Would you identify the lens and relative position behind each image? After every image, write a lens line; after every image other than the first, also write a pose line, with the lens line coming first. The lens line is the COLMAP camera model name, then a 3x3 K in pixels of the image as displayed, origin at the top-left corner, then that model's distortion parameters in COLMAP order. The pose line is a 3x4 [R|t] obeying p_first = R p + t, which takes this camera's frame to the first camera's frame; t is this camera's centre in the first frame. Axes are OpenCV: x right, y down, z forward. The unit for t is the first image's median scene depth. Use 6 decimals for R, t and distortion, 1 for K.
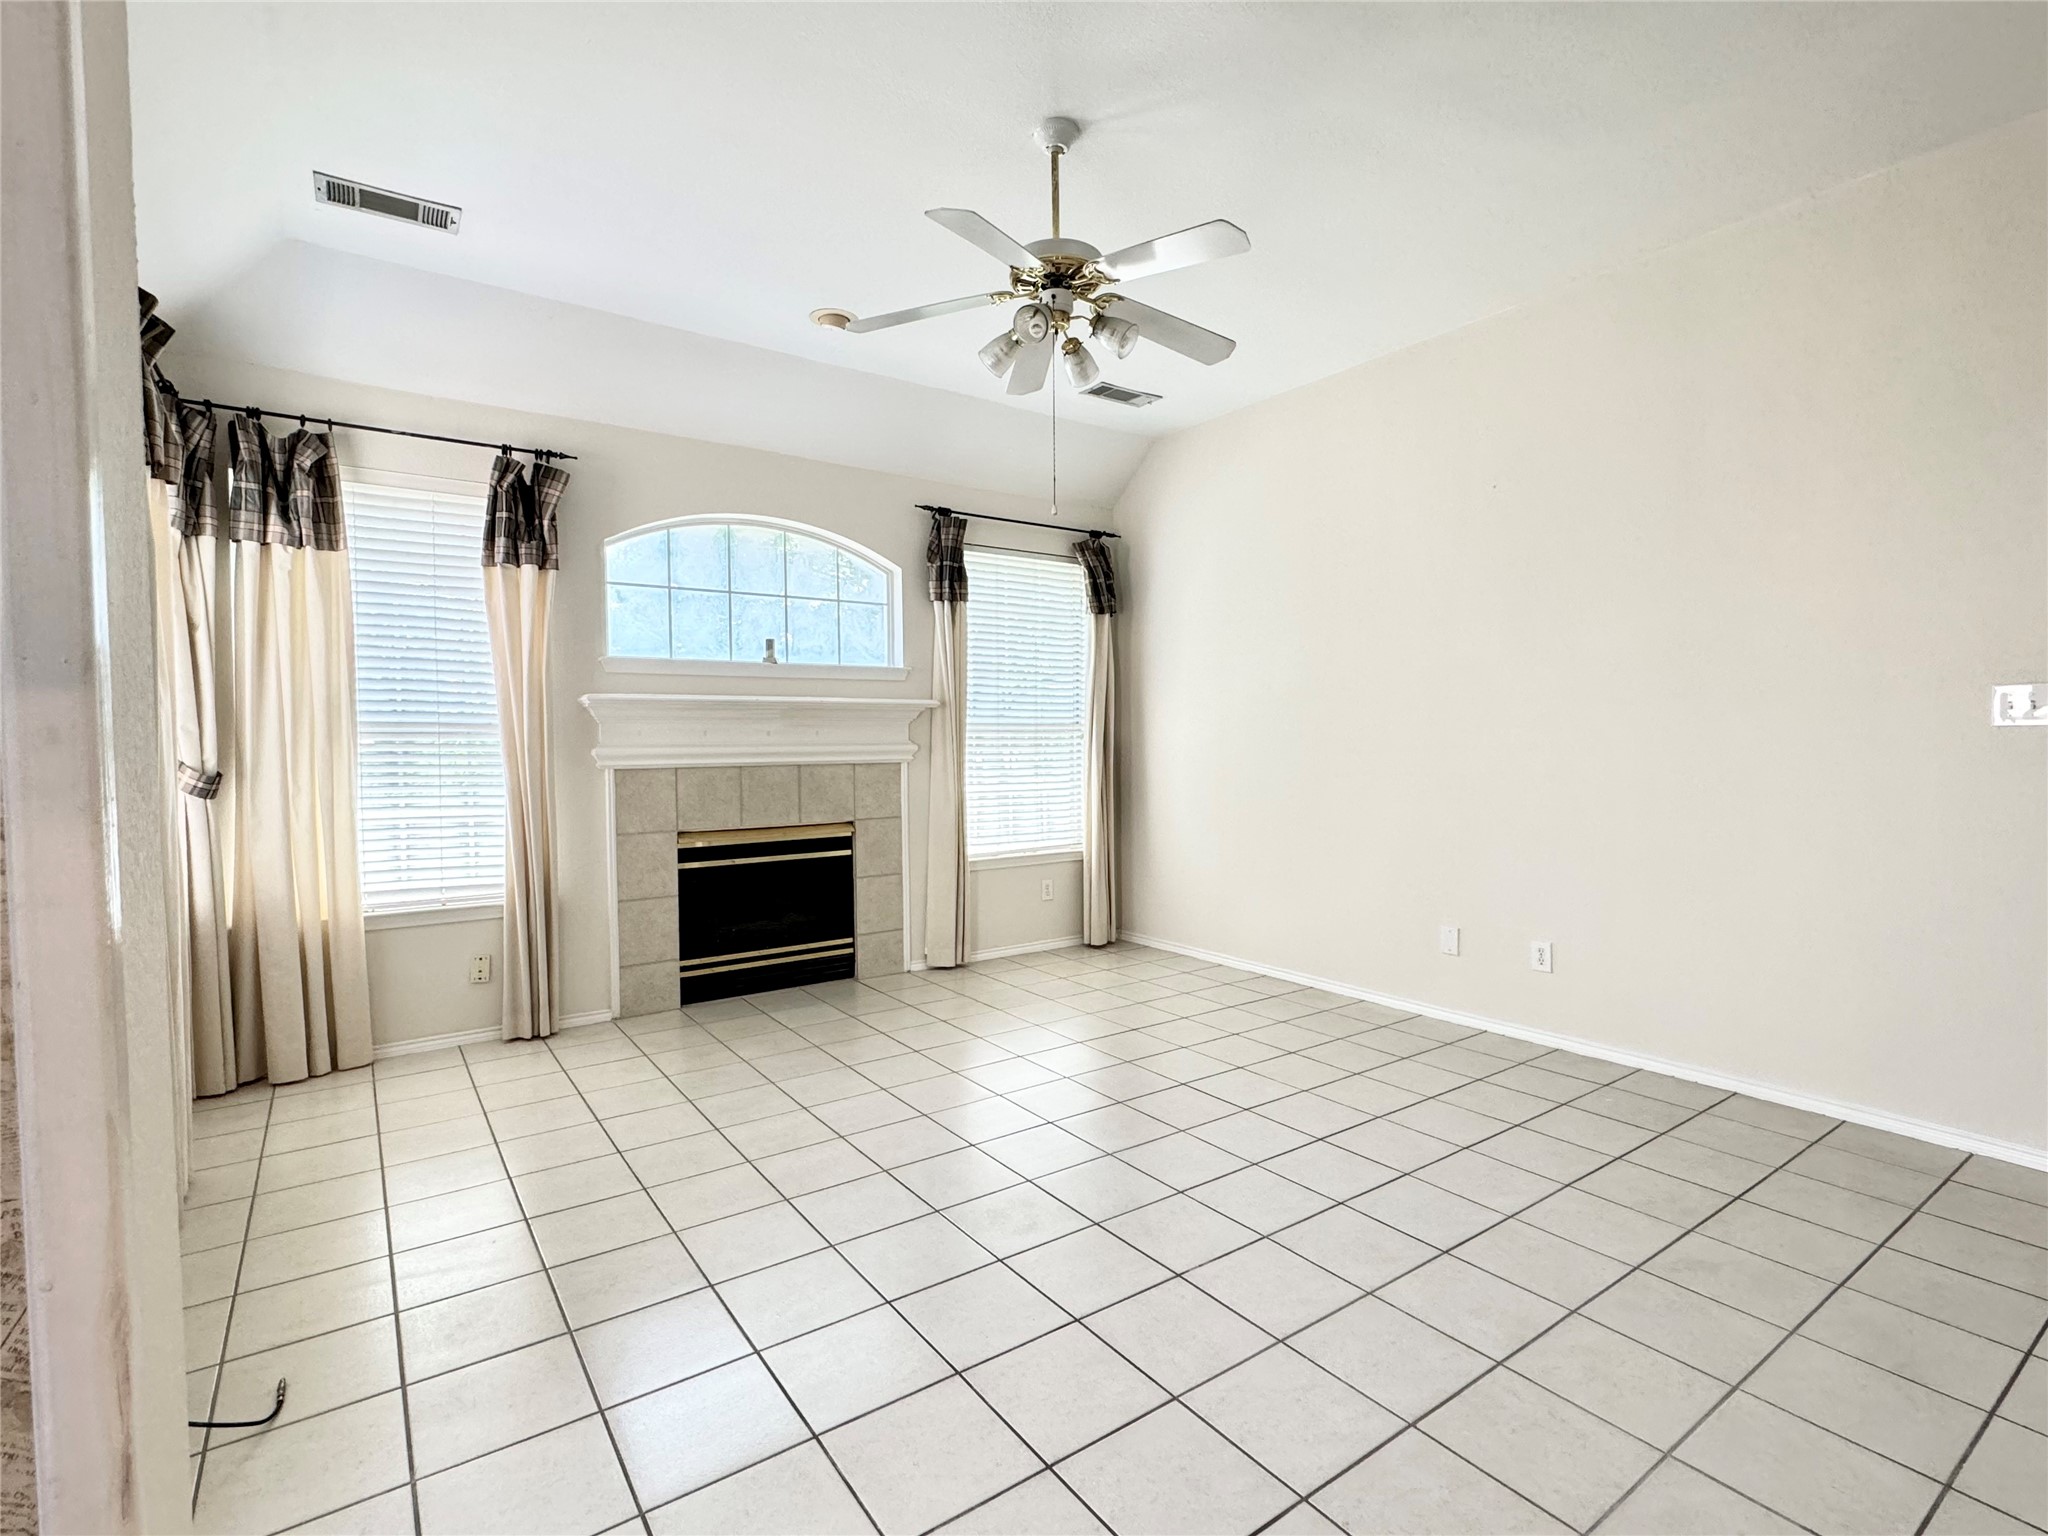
lens RADIAL K [[973.9, 0, 1041.9], [0, 973.9, 772.4], [0, 0, 1]] dist [-0.000255, -0.001065]
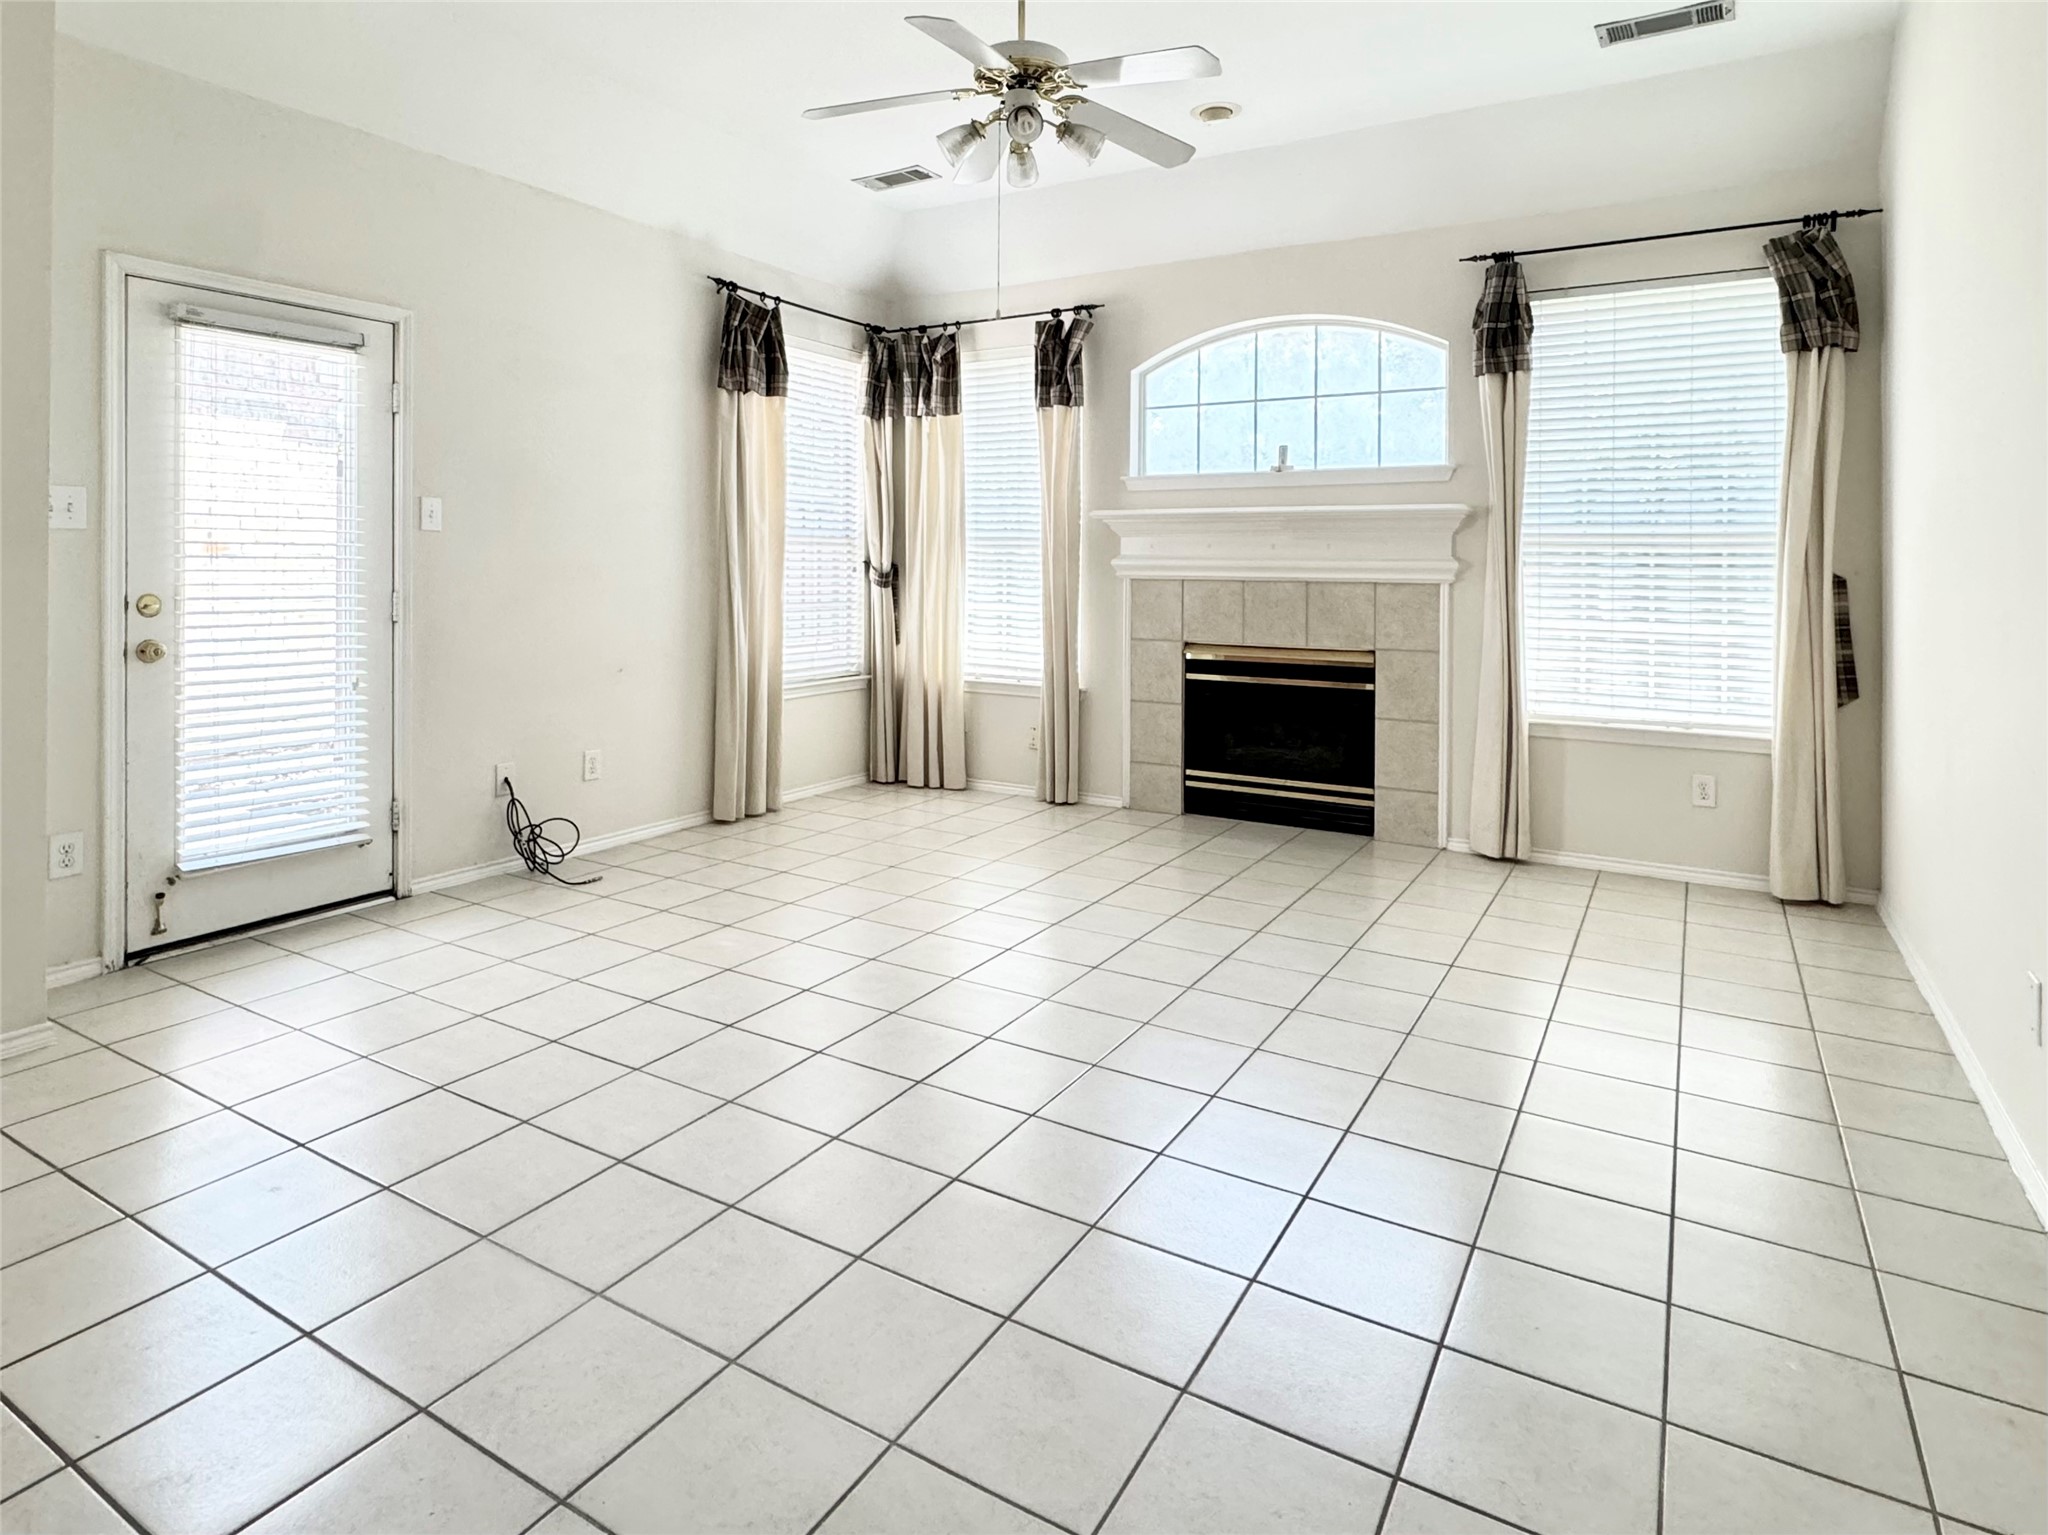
lens RADIAL K [[1142.3, 0, 1012.3], [0, 1142.3, 555.5], [0, 0, 1]] dist [-0.005179, 0.000745]
pose [[0.401959, 0.011289, -0.915588, 0.651309], [-0.038701, 0.999240, -0.004670, -0.017642], [0.914839, 0.037311, 0.402091, 0.343536]]
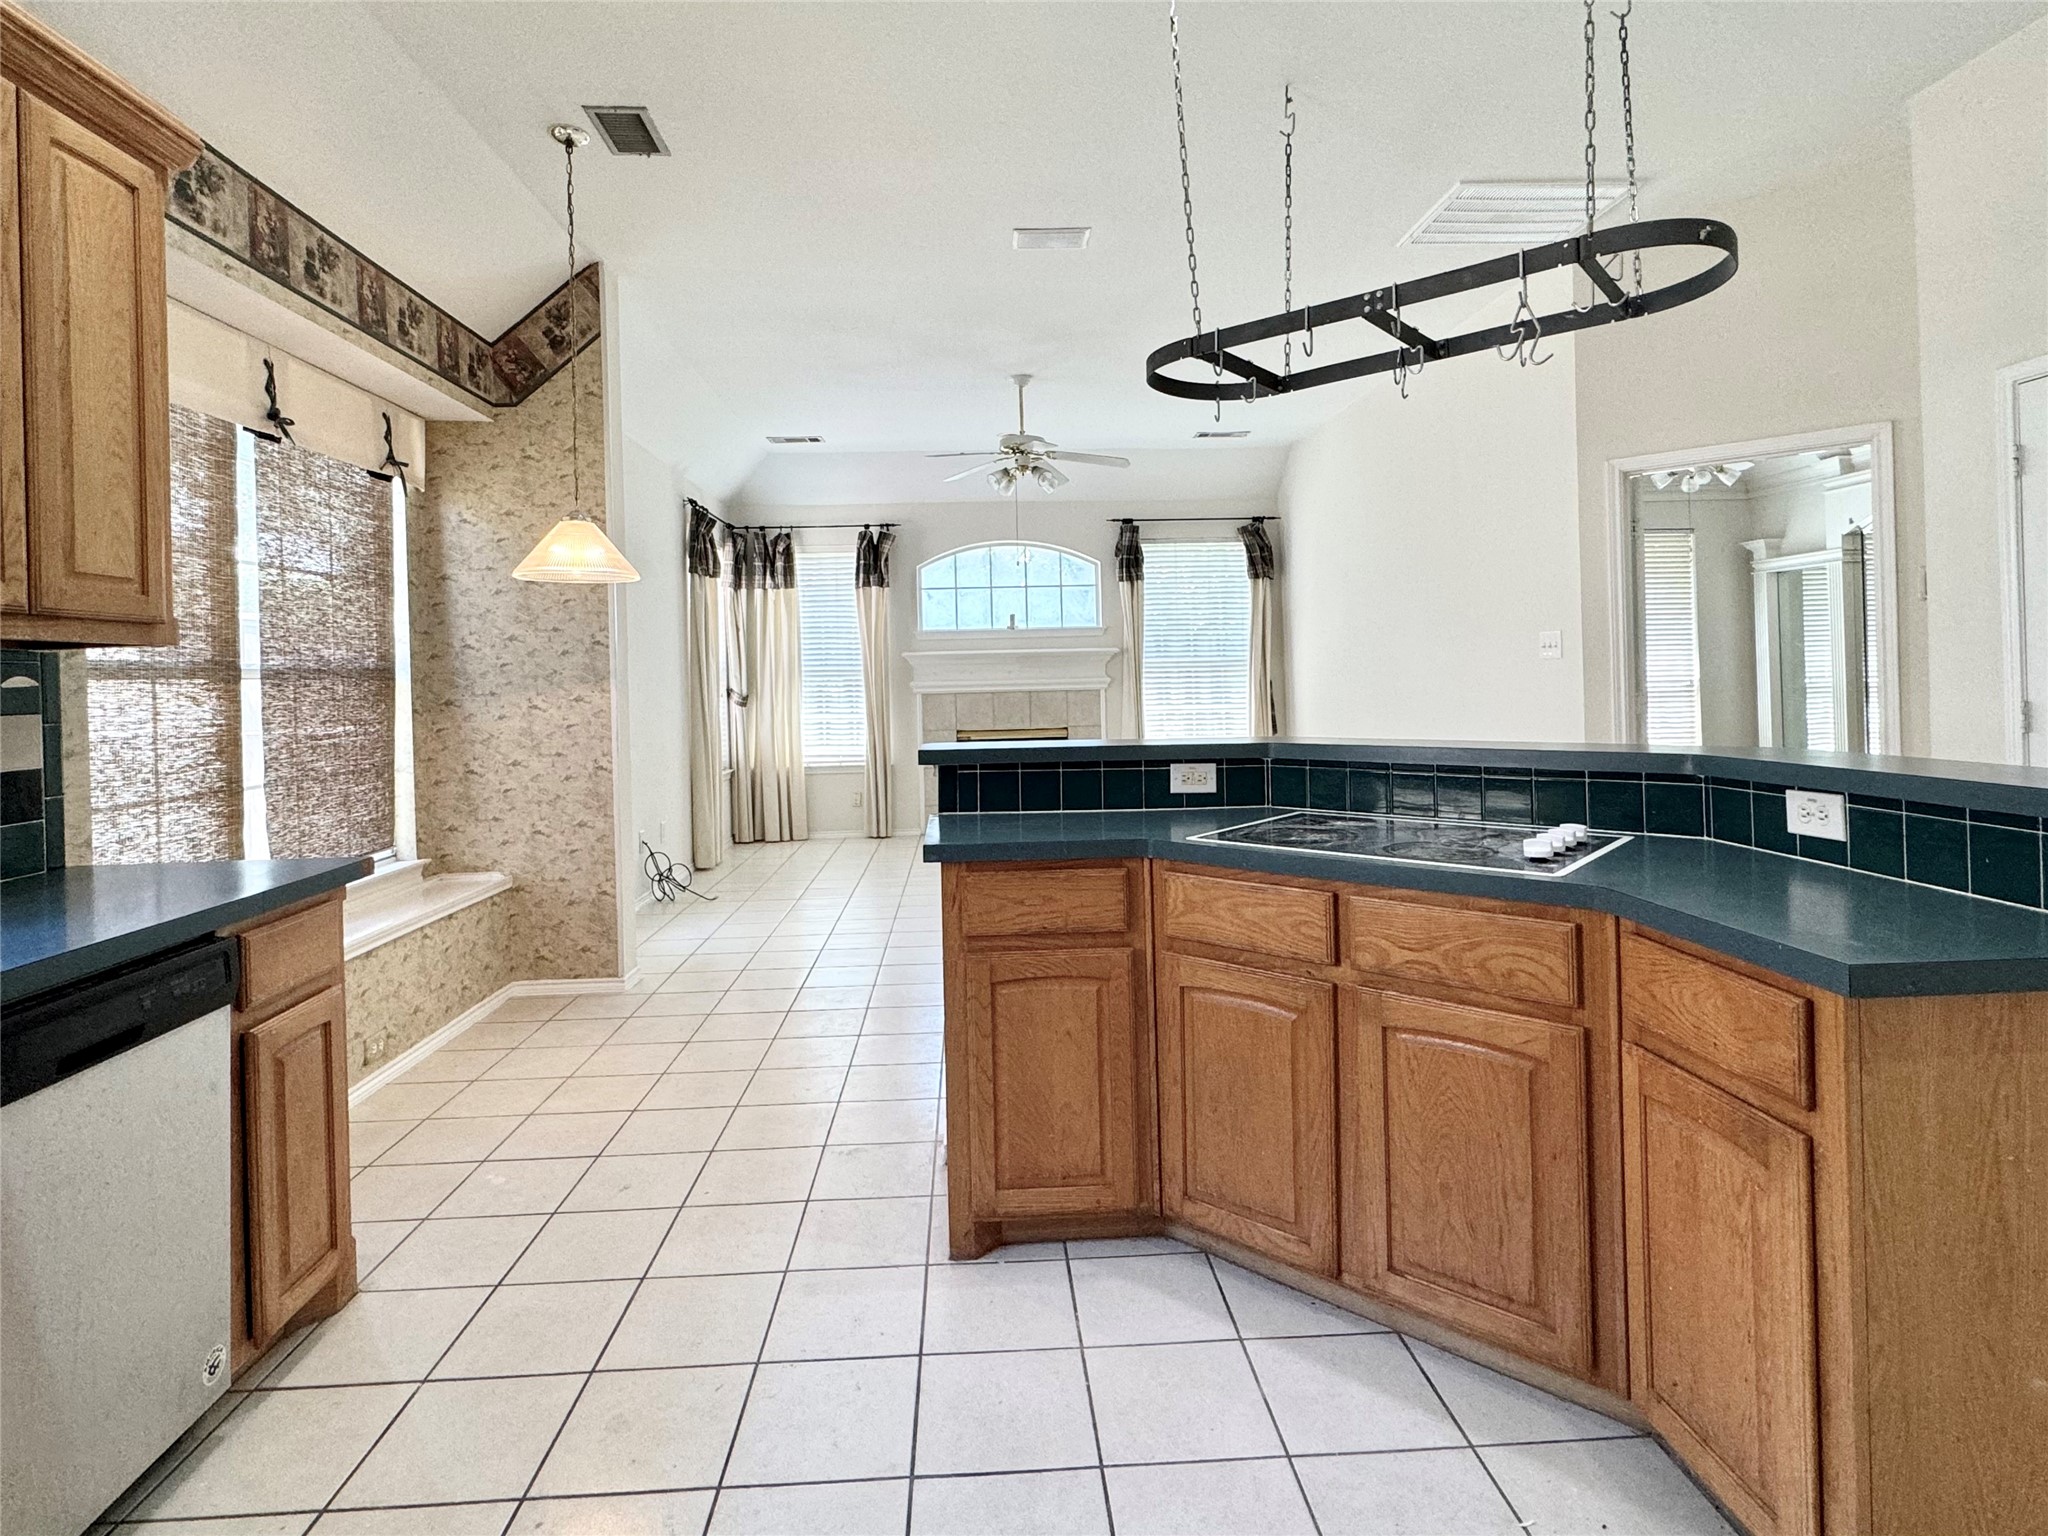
lens RADIAL K [[1072.1, 0, 1019.0], [0, 1072.1, 665.2], [0, 0, 1]] dist [0.002081, -0.000590]
pose [[0.846176, -0.013122, -0.532742, 0.724944], [-0.002397, 0.999593, -0.028429, -0.000495], [0.532898, 0.025333, 0.845800, -0.542190]]
